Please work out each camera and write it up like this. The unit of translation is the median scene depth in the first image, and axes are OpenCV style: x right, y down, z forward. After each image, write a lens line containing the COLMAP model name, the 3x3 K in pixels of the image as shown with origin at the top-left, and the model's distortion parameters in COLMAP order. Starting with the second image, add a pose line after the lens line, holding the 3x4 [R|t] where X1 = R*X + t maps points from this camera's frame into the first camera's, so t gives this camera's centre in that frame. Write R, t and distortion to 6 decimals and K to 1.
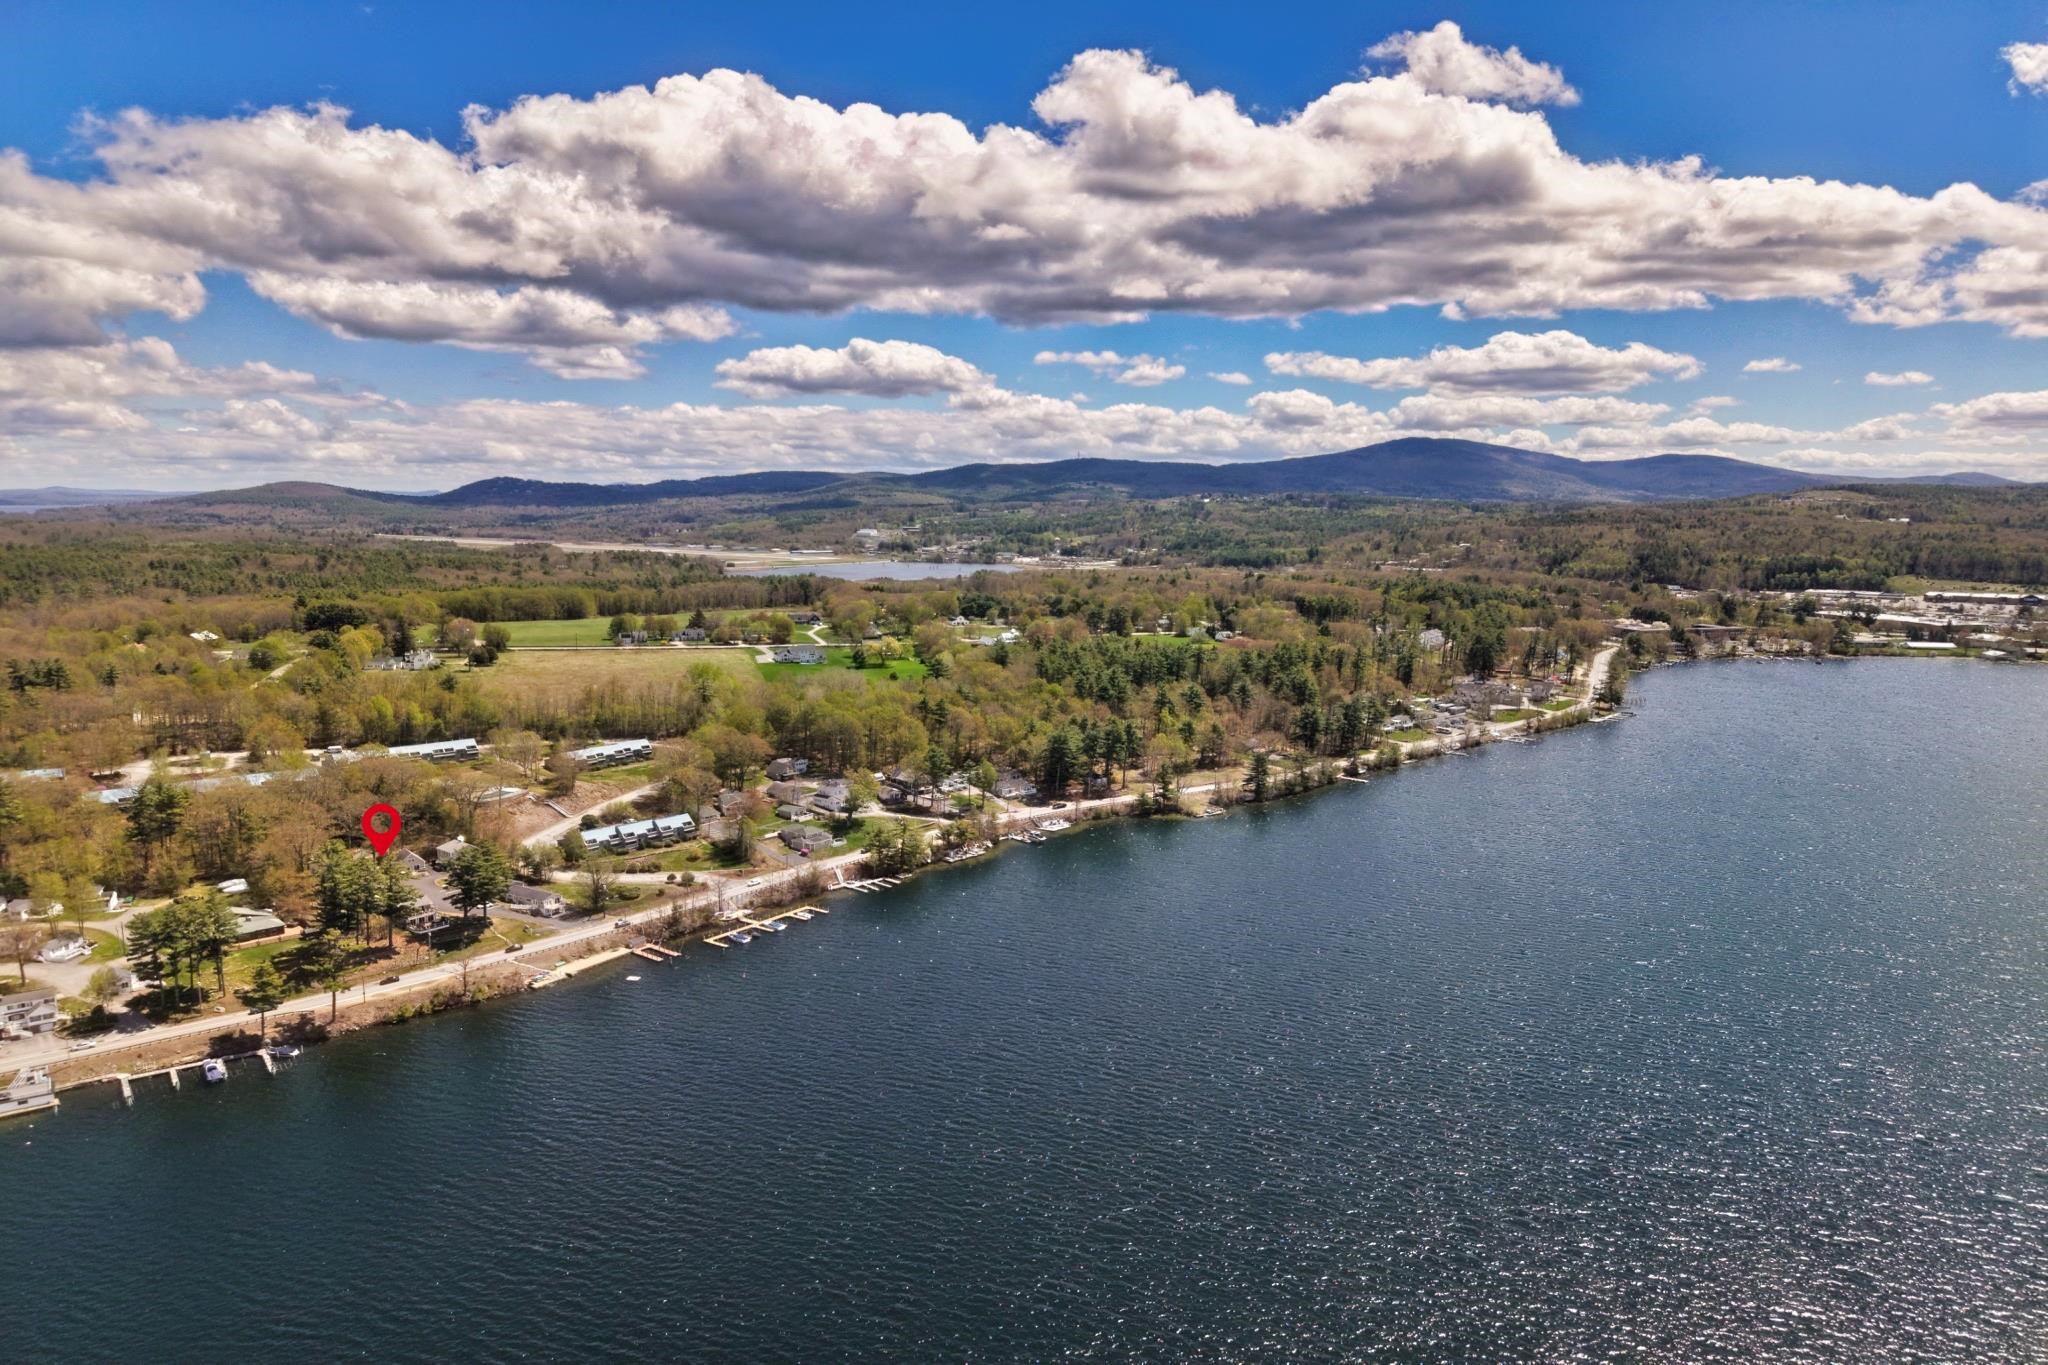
lens RADIAL K [[1314.5, 0, 1024.0], [0, 1314.5, 682.5], [0, 0, 1]] dist [0.069831, -0.000071]
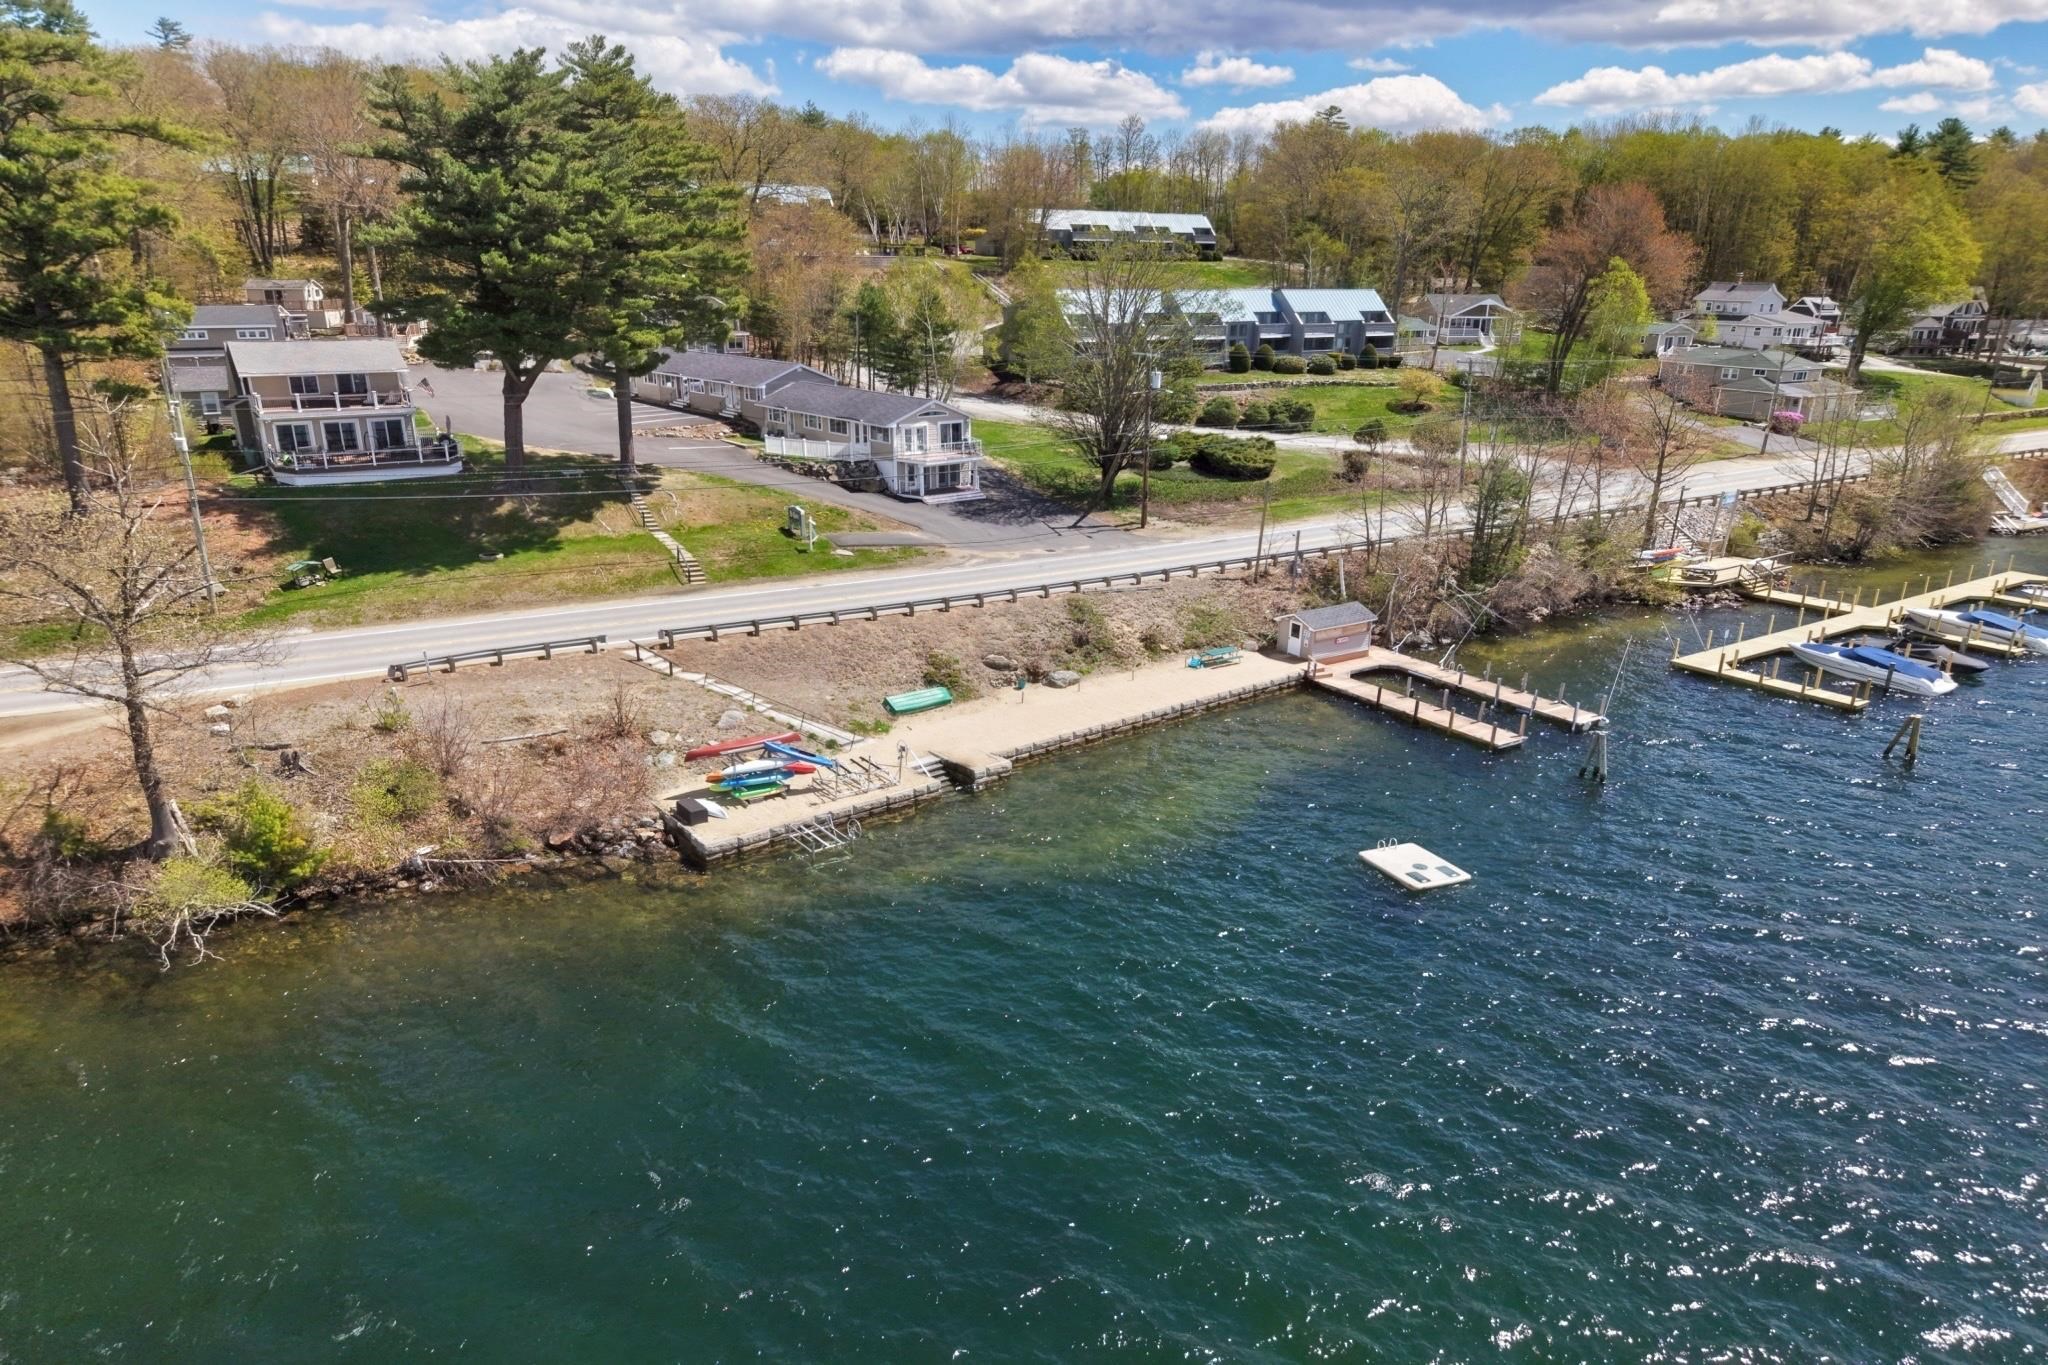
lens RADIAL K [[1314.5, 0, 1024.0], [0, 1314.5, 682.5], [0, 0, 1]] dist [0.069831, -0.000071]
pose [[0.939454, 0.085067, -0.331948, -0.271556], [-0.030833, 0.985752, 0.165355, 0.175134], [0.341285, -0.145108, 0.928692, 0.820688]]
